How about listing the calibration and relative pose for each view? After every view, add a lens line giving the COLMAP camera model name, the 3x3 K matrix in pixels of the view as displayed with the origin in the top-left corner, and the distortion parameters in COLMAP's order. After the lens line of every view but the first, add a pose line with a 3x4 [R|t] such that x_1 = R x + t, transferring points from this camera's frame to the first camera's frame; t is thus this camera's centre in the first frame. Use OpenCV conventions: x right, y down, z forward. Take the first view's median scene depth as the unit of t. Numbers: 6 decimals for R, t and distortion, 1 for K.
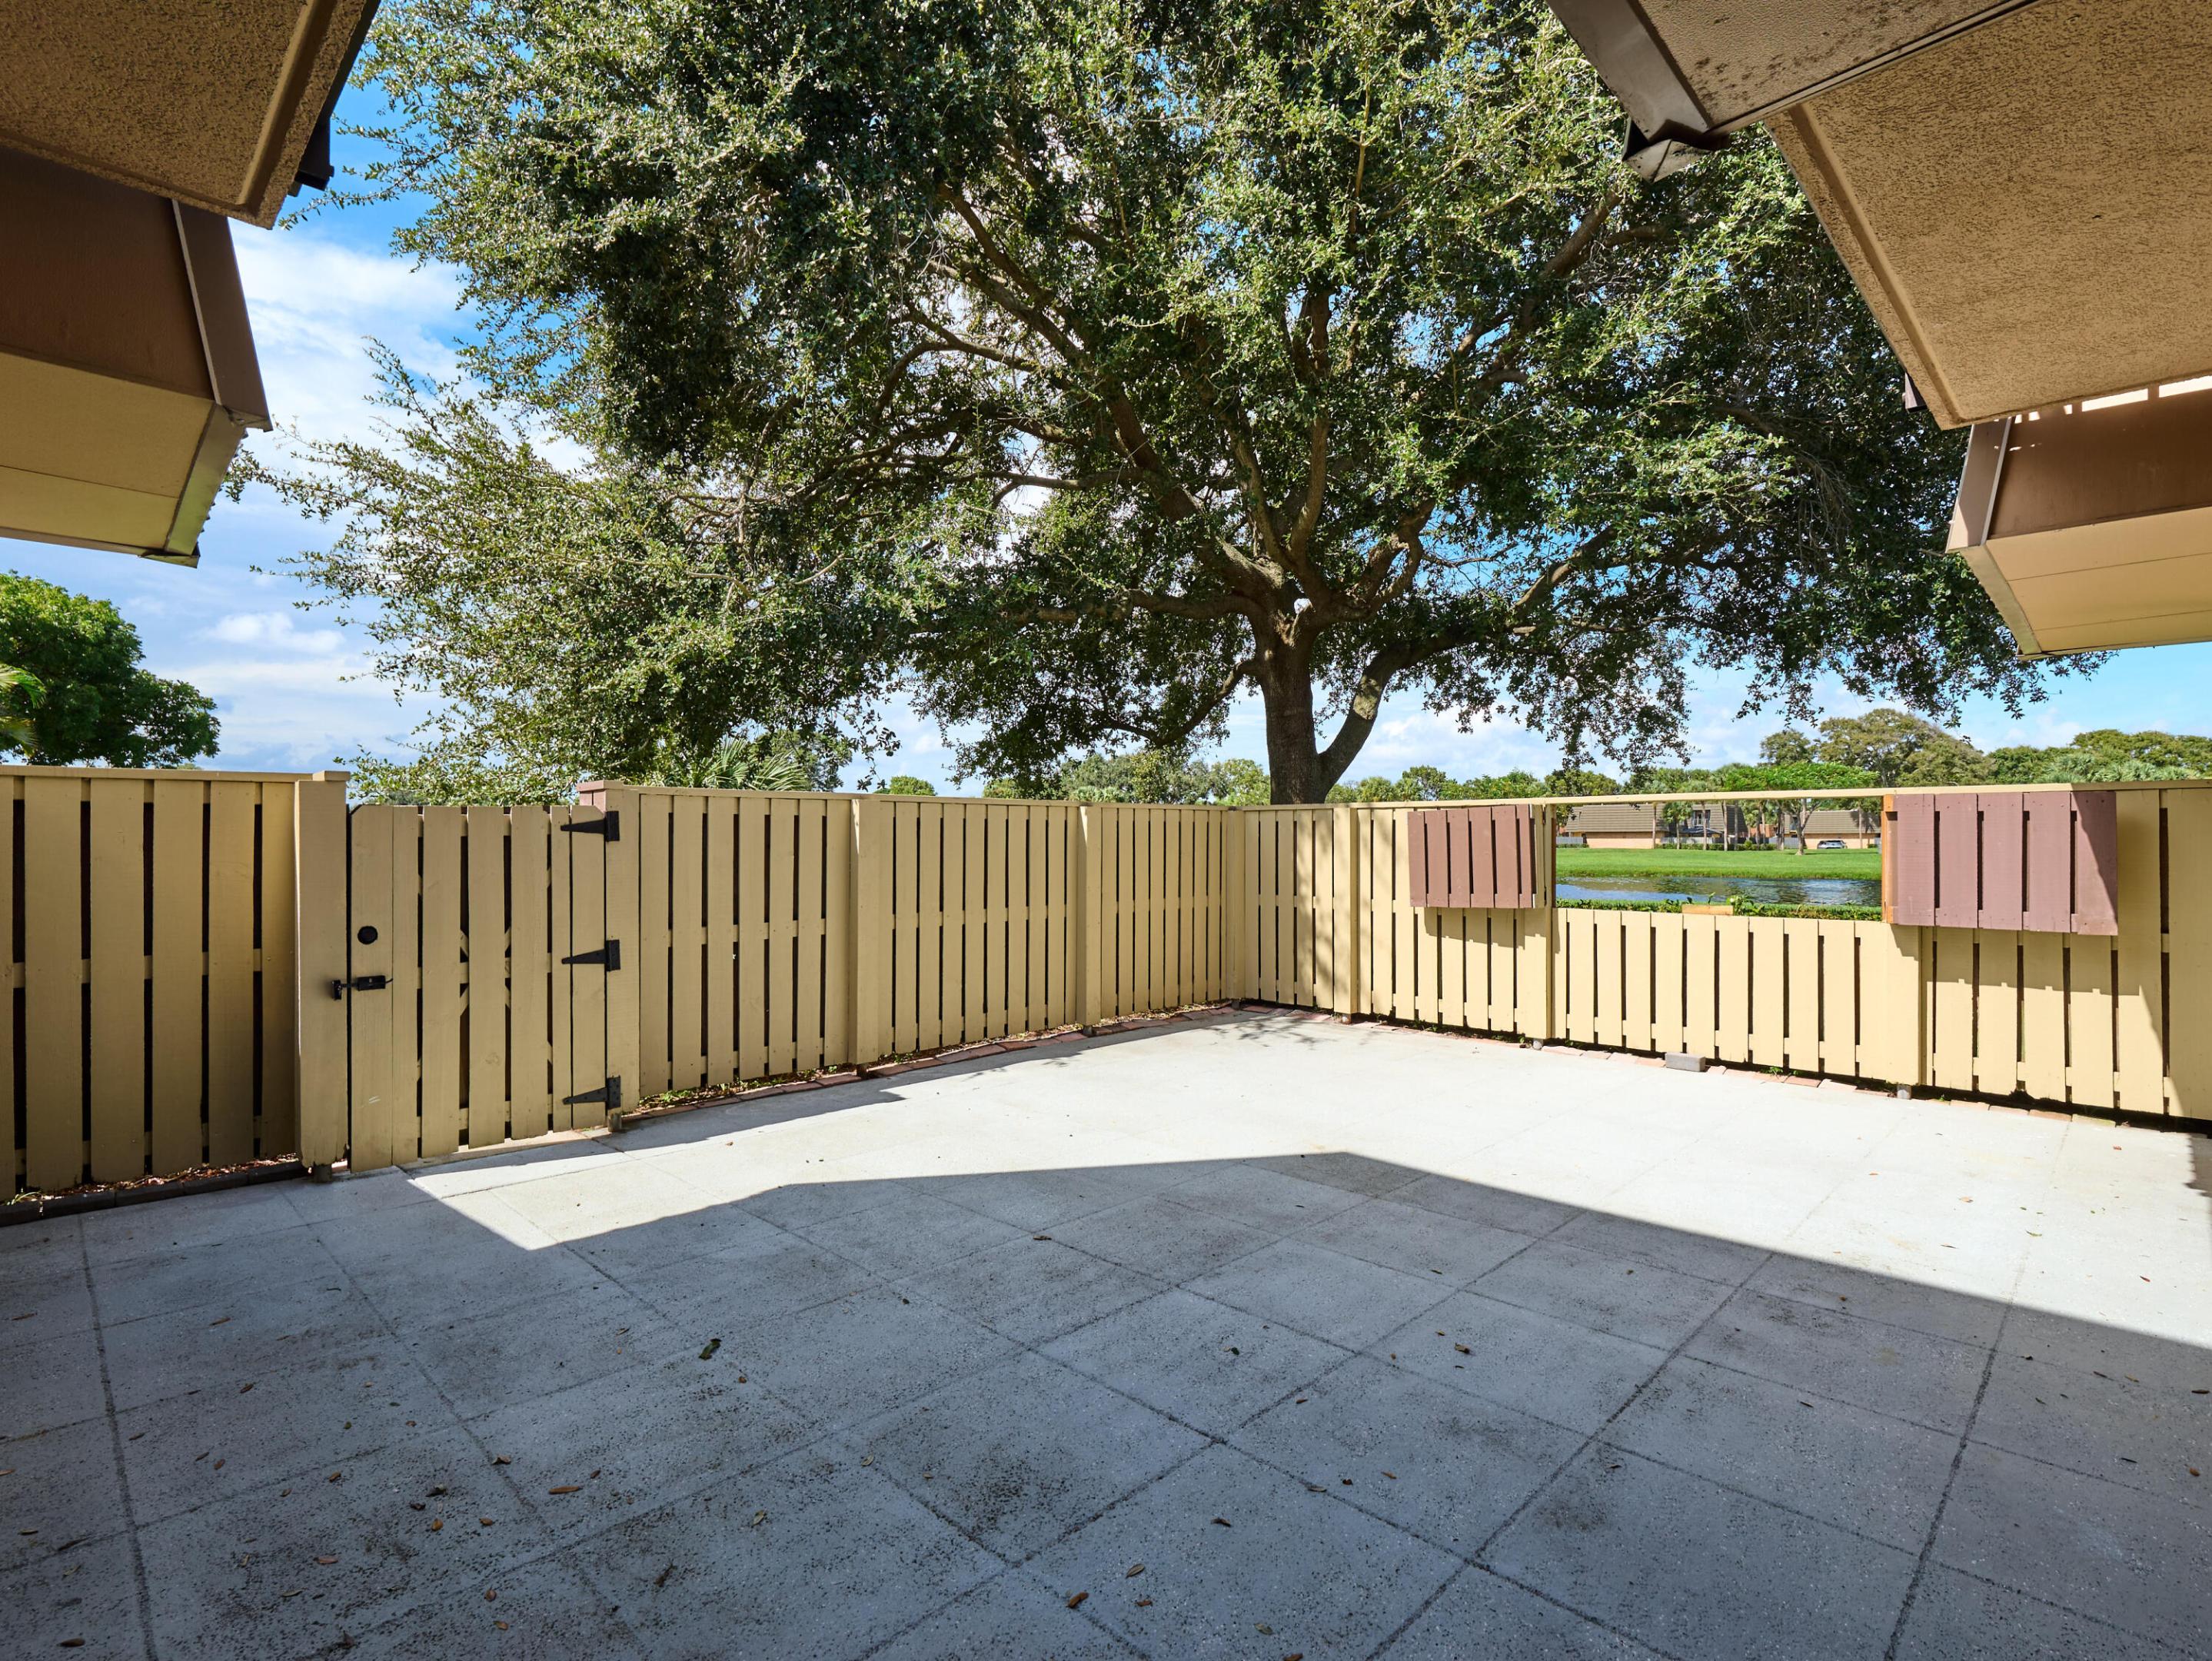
lens RADIAL K [[1065.1, 0, 1099.3], [0, 1065.1, 838.3], [0, 0, 1]] dist [-0.020721, 0.000052]
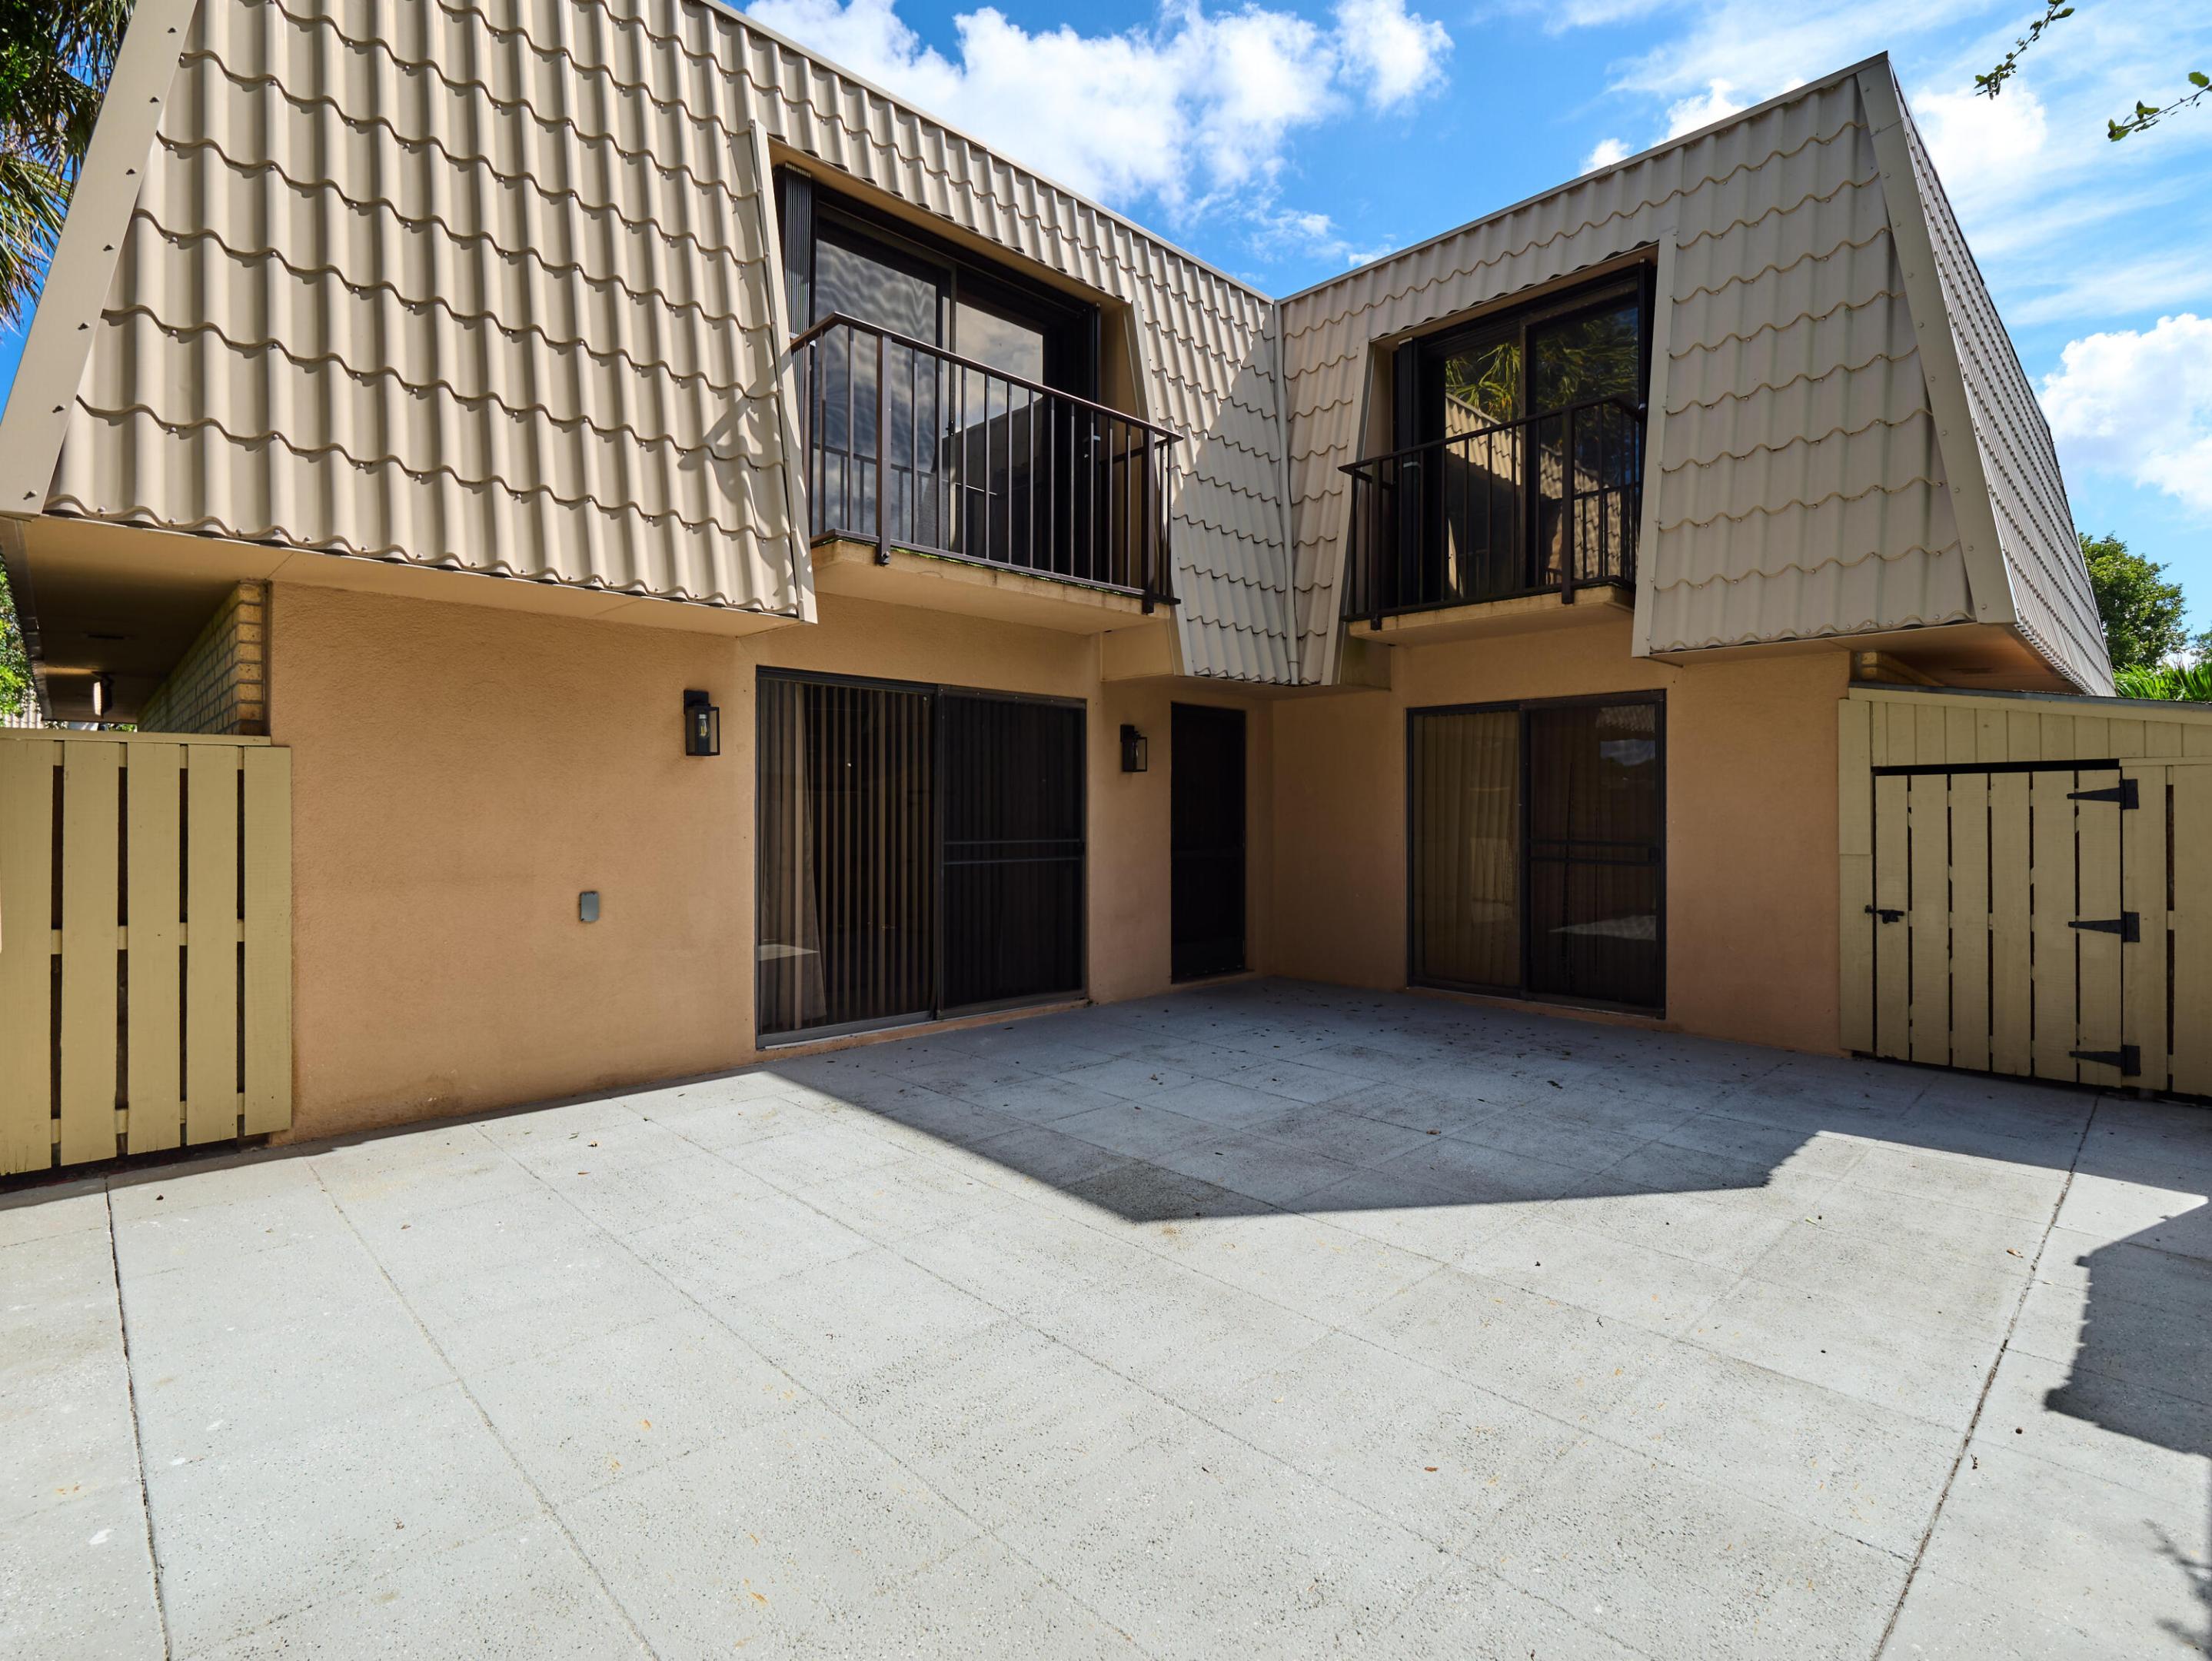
lens RADIAL K [[1065.1, 0, 1113.4], [0, 1065.1, 814.5], [0, 0, 1]] dist [-0.020721, 0.000052]
pose [[-0.999975, -0.001962, 0.006730, 0.299875], [-0.002017, 0.999964, -0.008207, 0.014942], [-0.006714, -0.008220, -0.999944, 2.156646]]
